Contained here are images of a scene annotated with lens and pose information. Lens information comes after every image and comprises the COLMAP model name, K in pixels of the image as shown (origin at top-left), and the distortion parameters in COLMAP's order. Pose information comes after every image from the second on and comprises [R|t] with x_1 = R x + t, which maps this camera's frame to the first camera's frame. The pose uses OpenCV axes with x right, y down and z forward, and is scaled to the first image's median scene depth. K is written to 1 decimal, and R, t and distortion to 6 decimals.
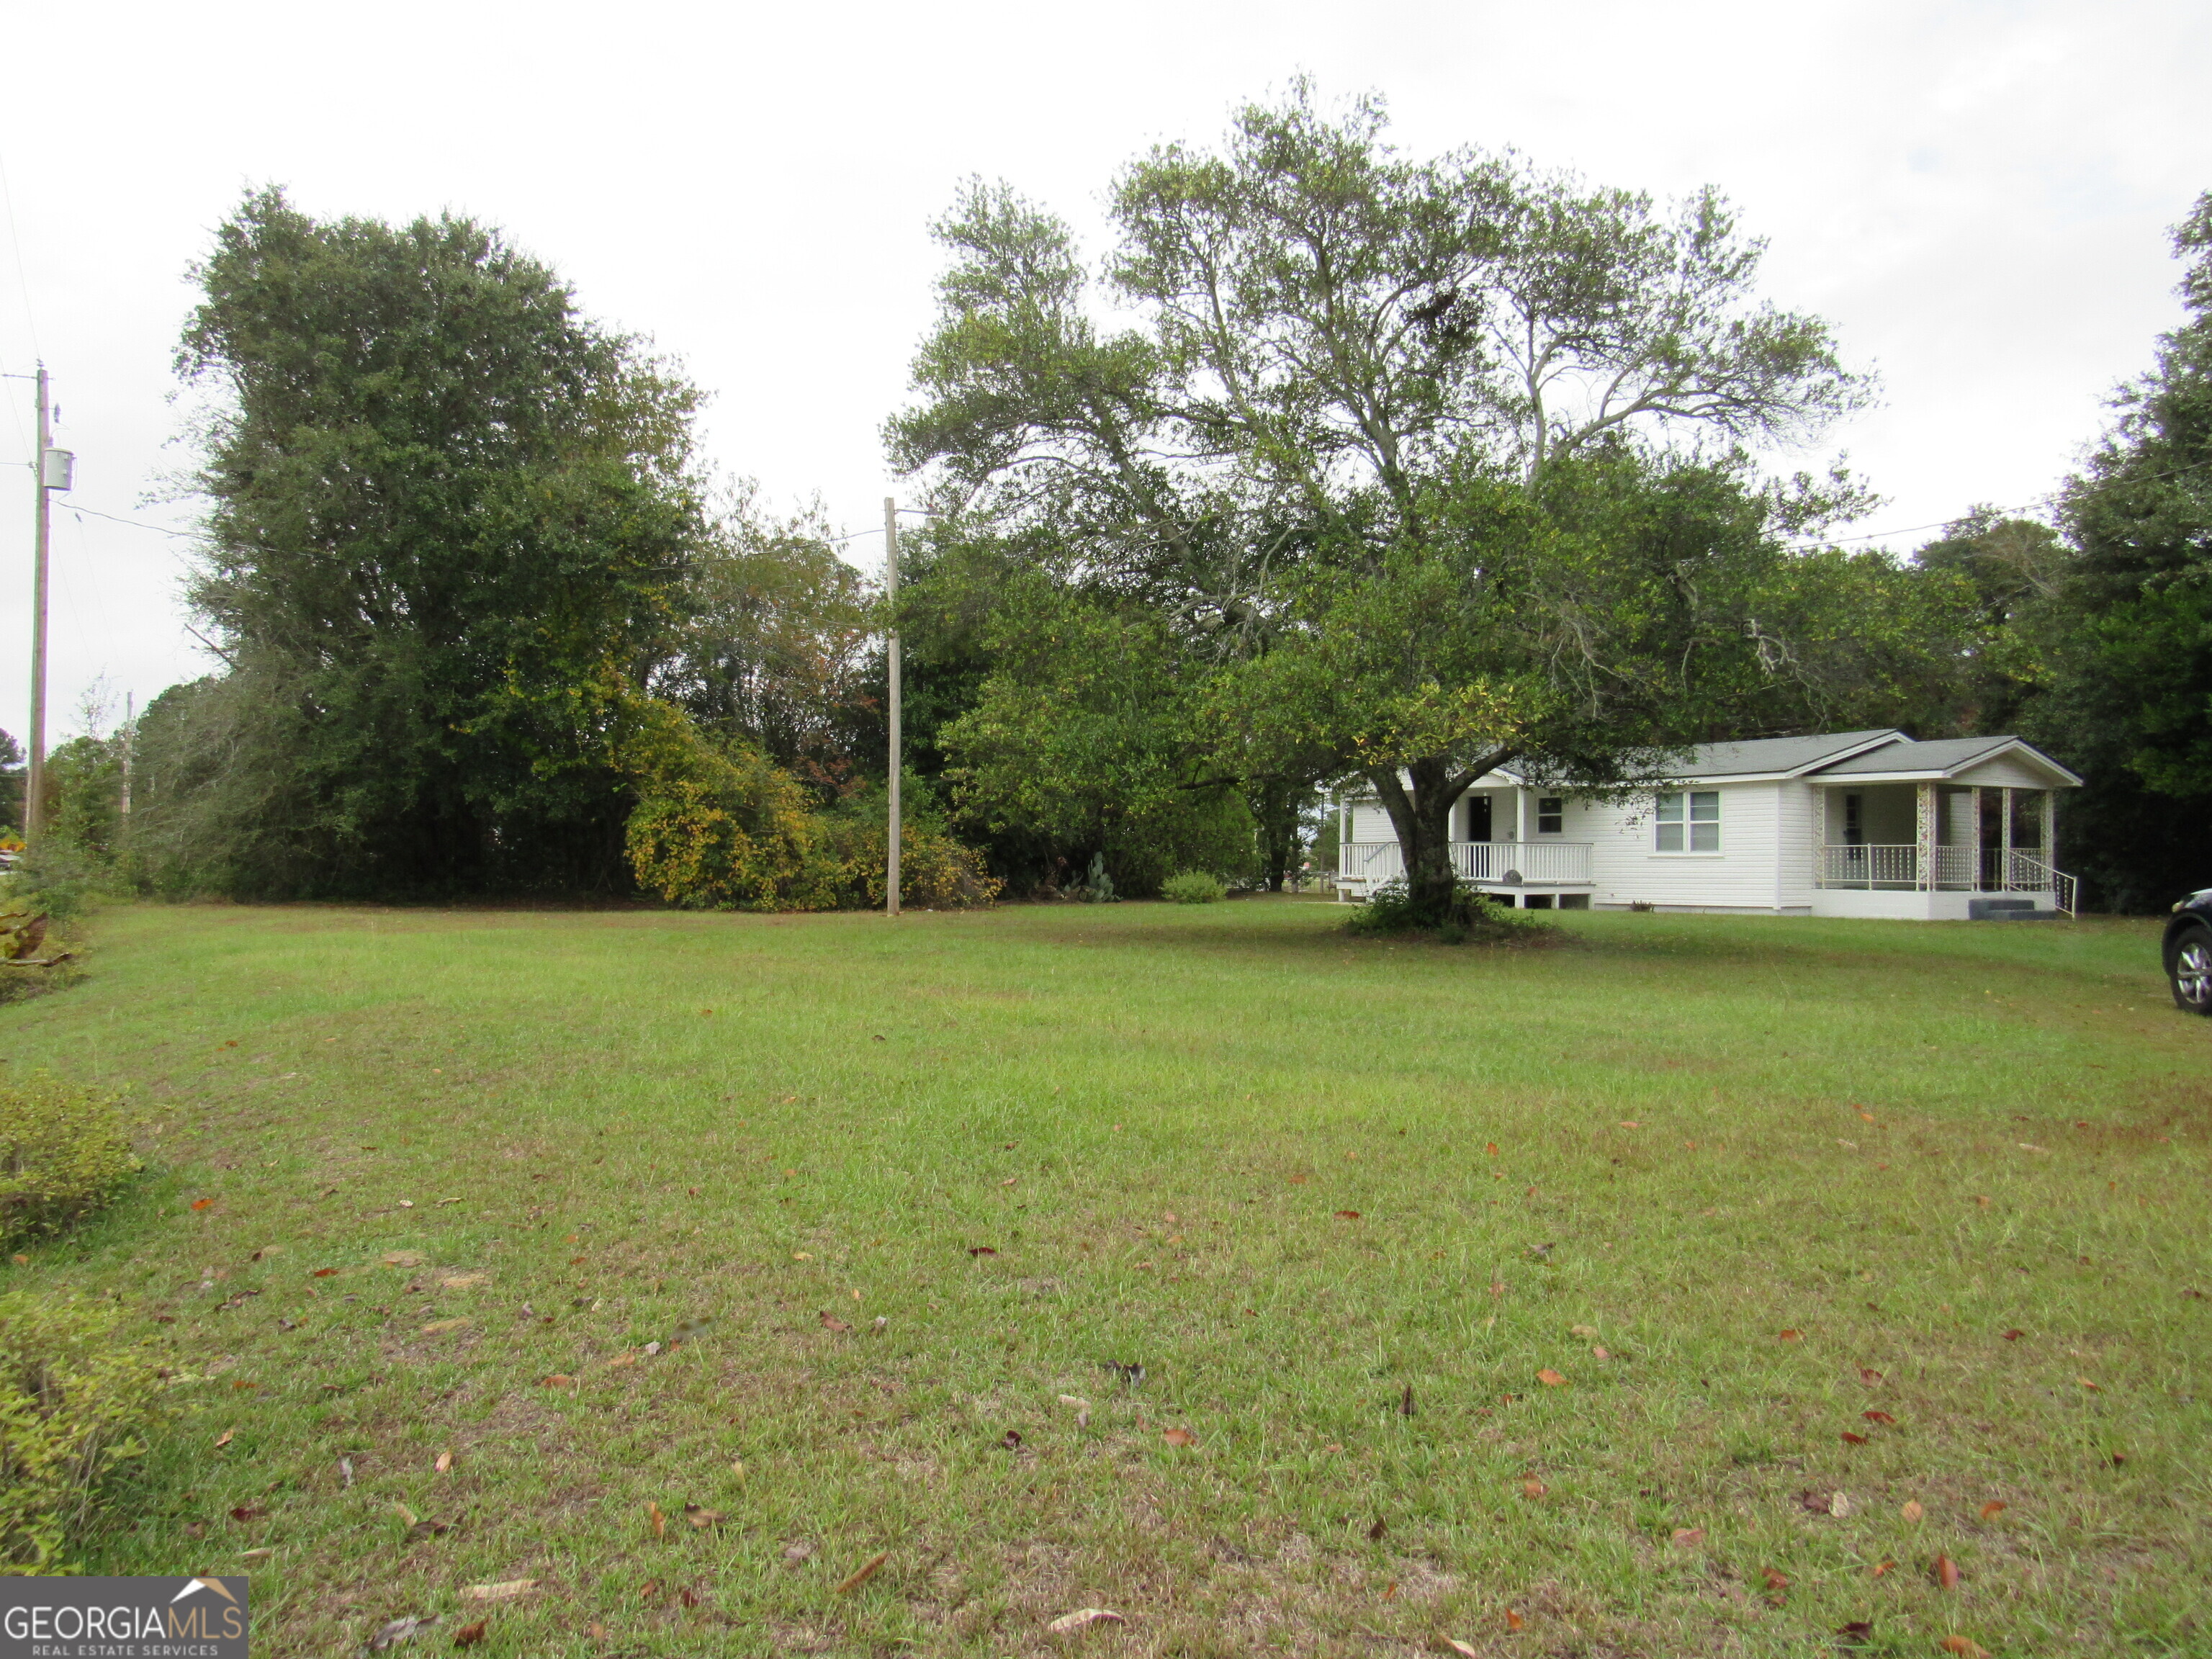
lens RADIAL K [[1583.6, 0, 1106.0], [0, 1583.6, 829.5], [0, 0, 1]] dist [-0.027472, 0.010020]
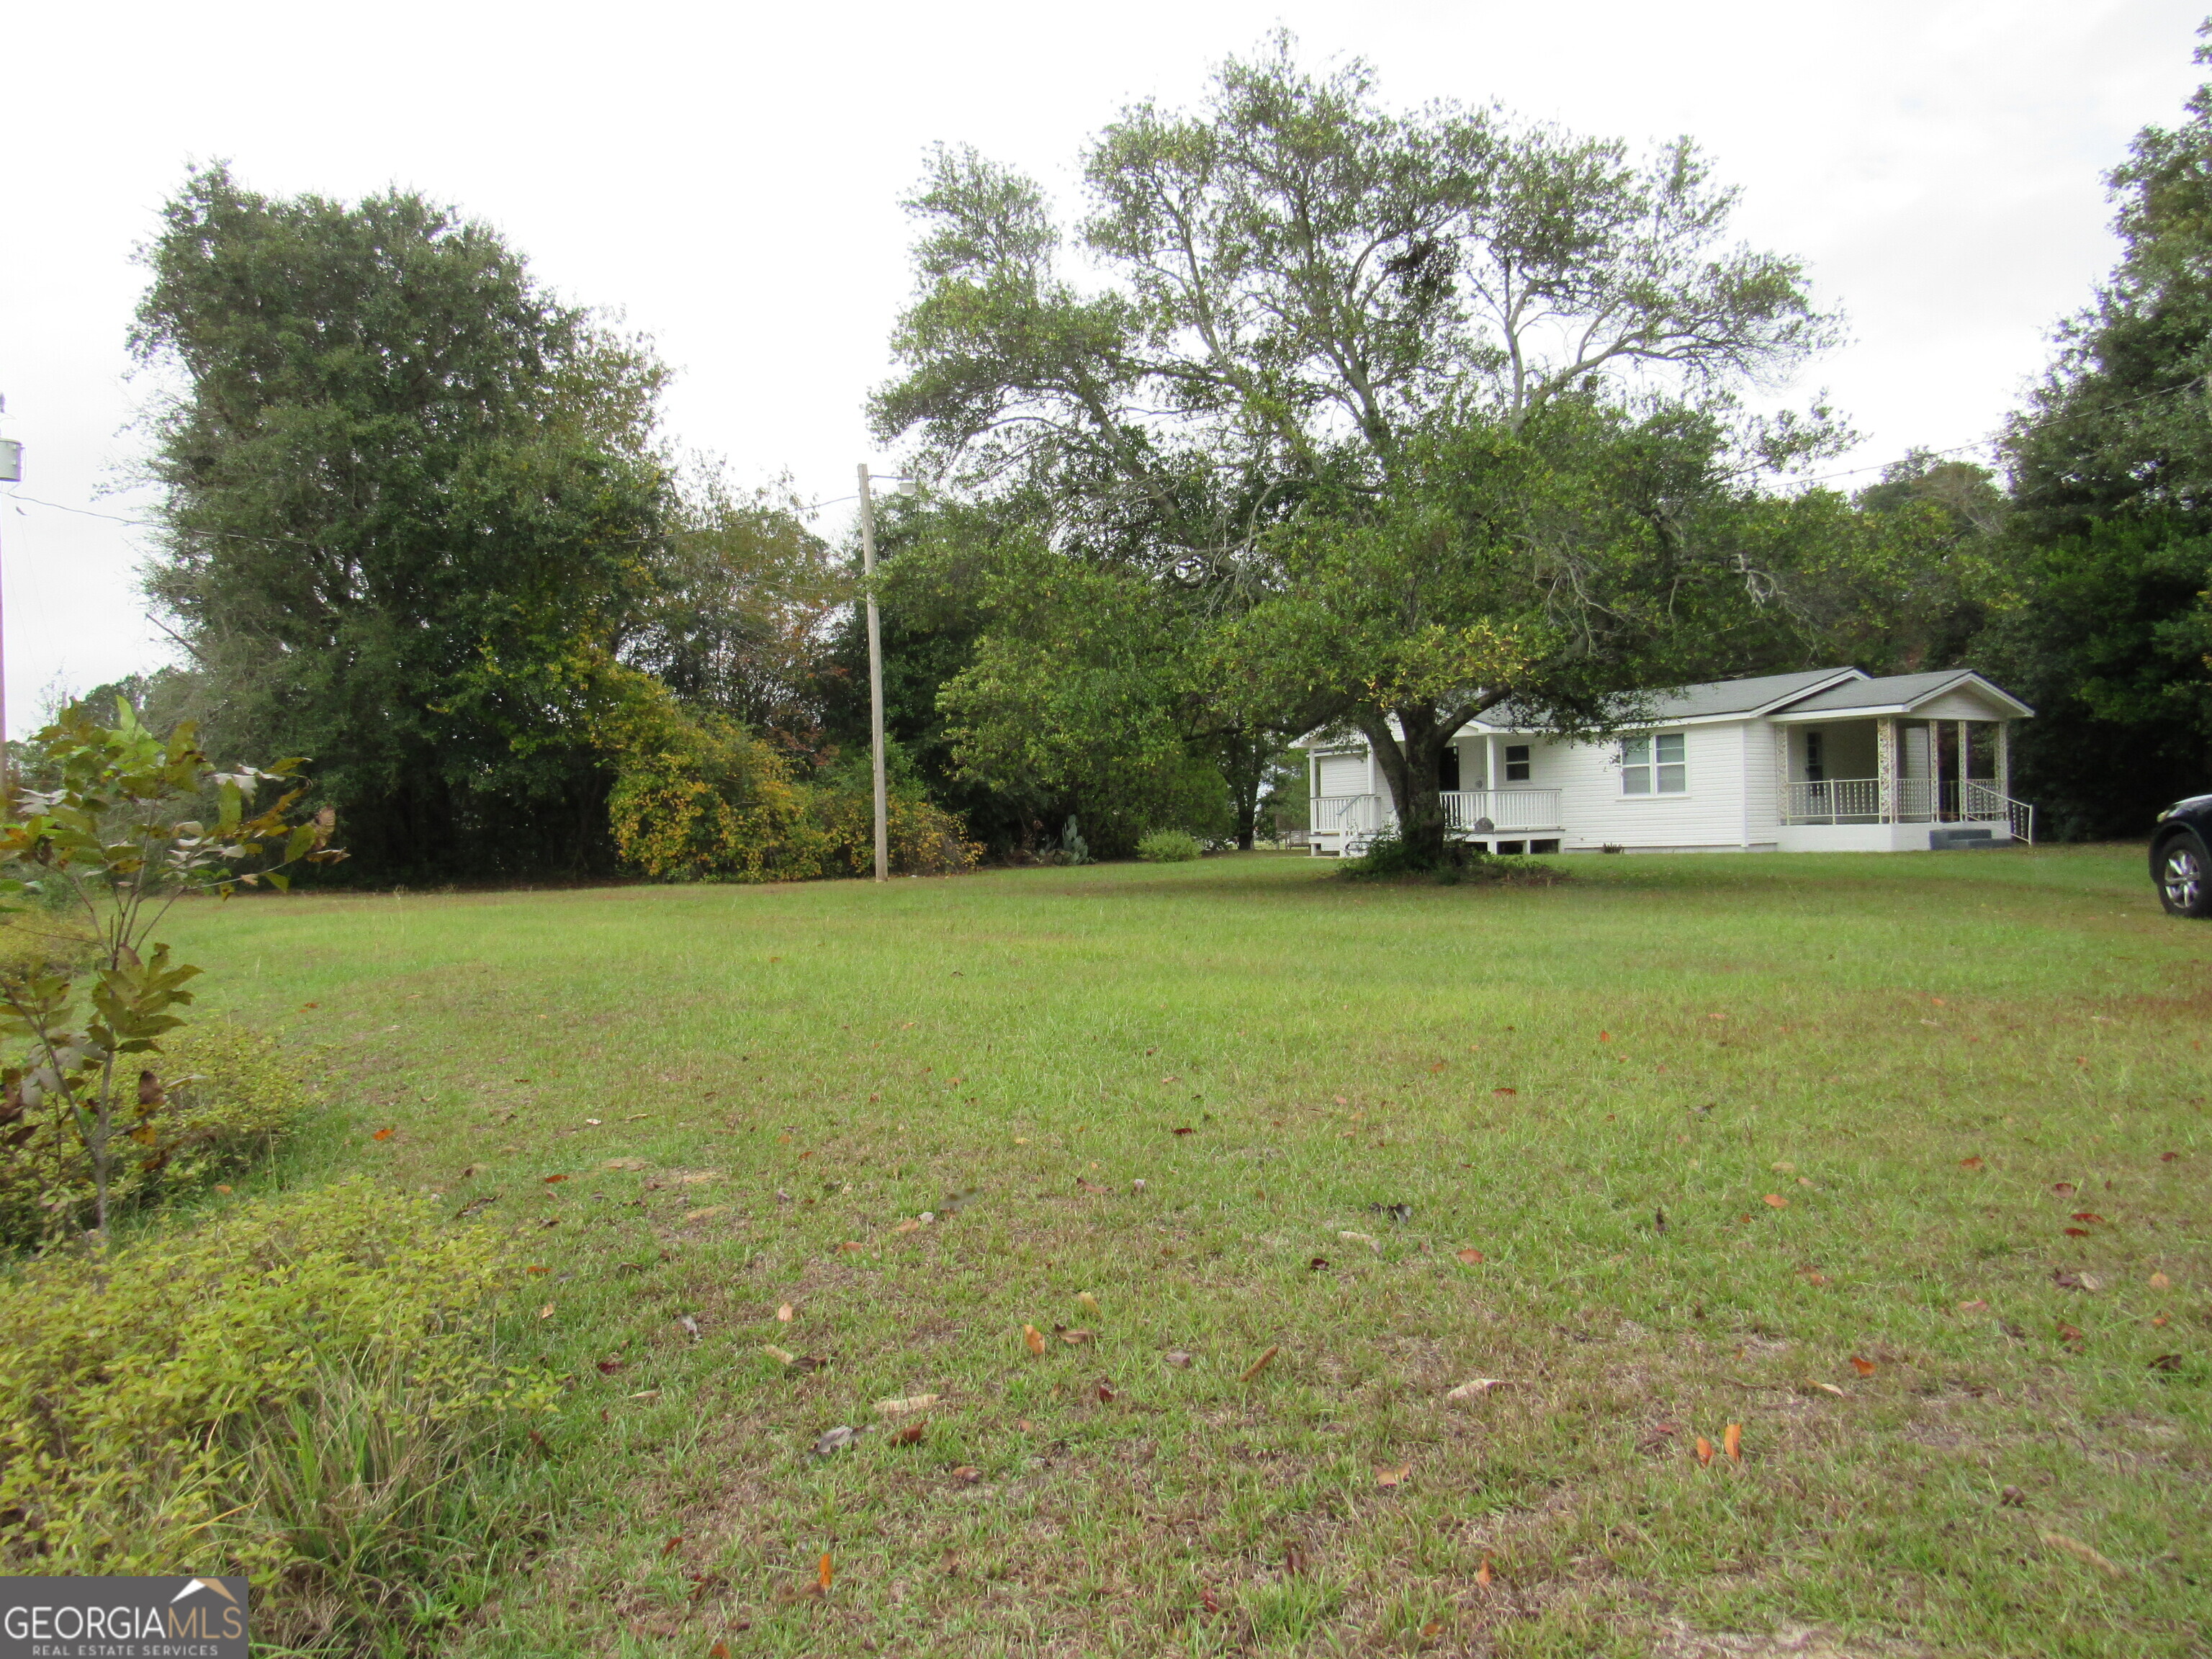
lens RADIAL K [[1580.8, 0, 1103.9], [0, 1580.8, 824.9], [0, 0, 1]] dist [-0.017693, -0.004085]
pose [[0.998877, -0.034529, 0.032446, -0.023802], [0.034008, 0.999286, 0.016467, 0.006493], [-0.032992, -0.015345, 0.999338, -0.006965]]
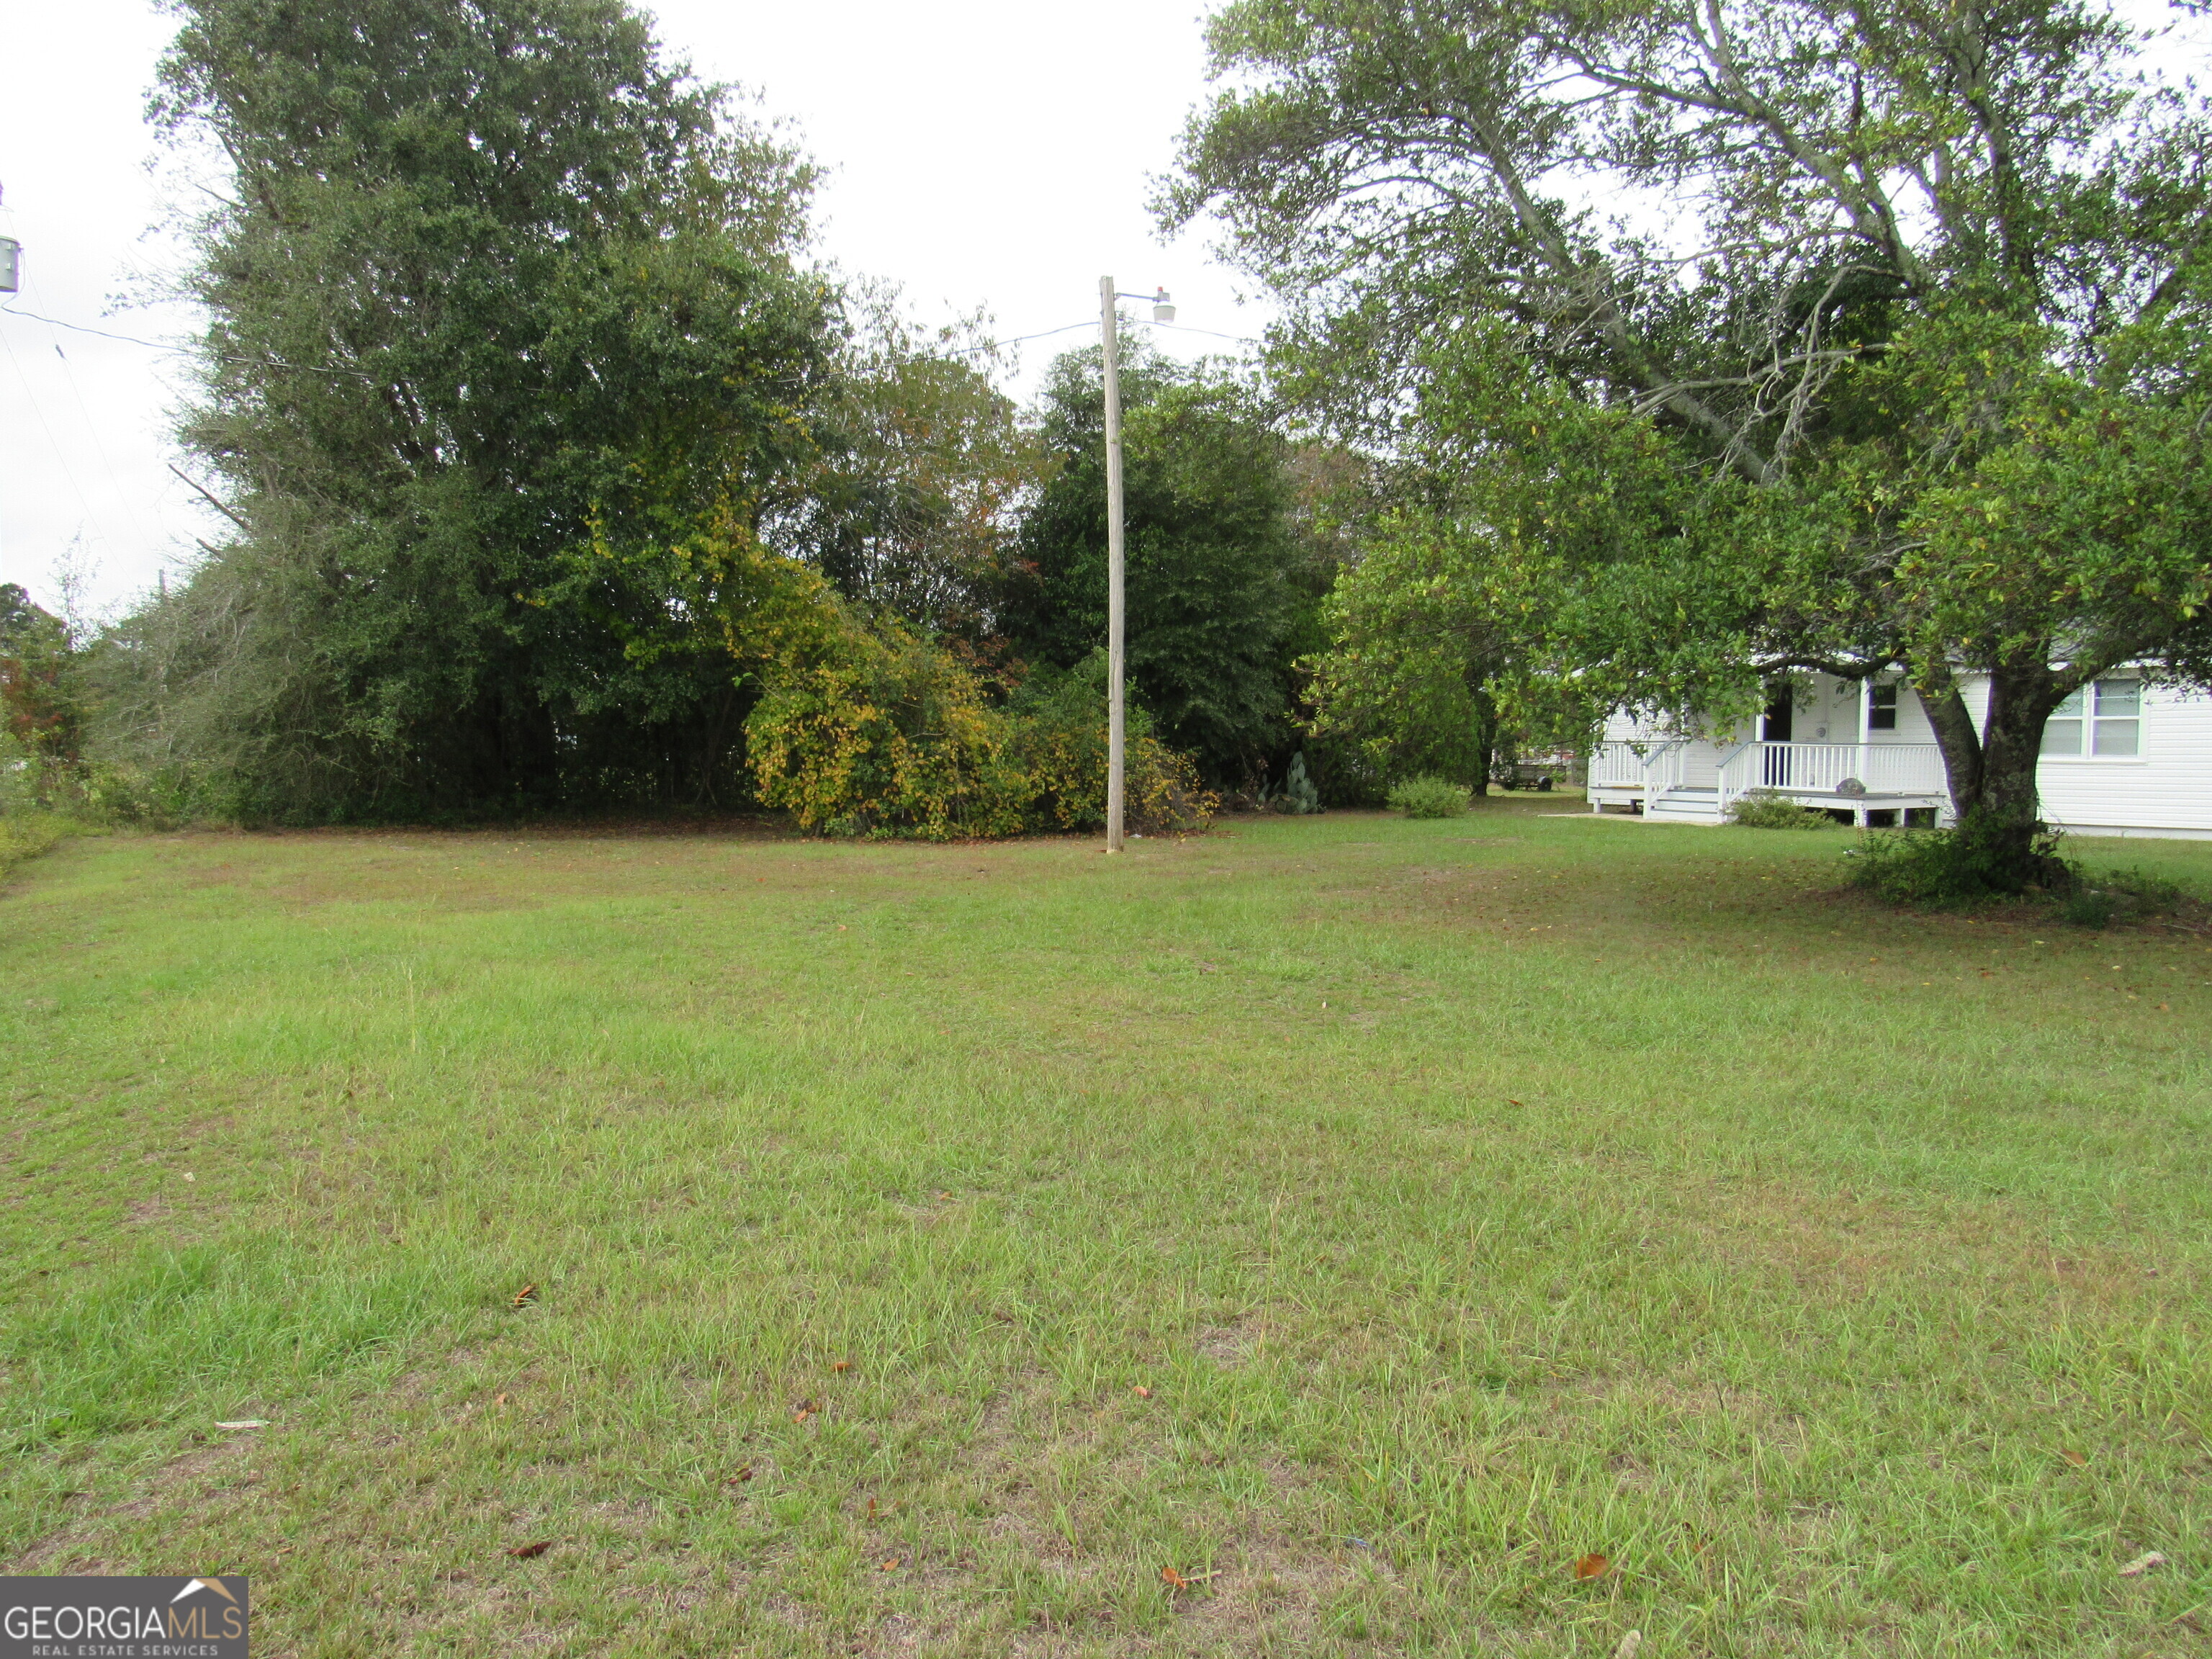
lens RADIAL K [[1583.6, 0, 1106.0], [0, 1583.6, 829.5], [0, 0, 1]] dist [-0.027472, 0.010020]
pose [[0.999529, 0.000265, -0.030671, -0.109025], [0.002036, 0.997185, 0.074958, -0.010394], [0.030605, -0.074985, 0.996715, 0.243803]]
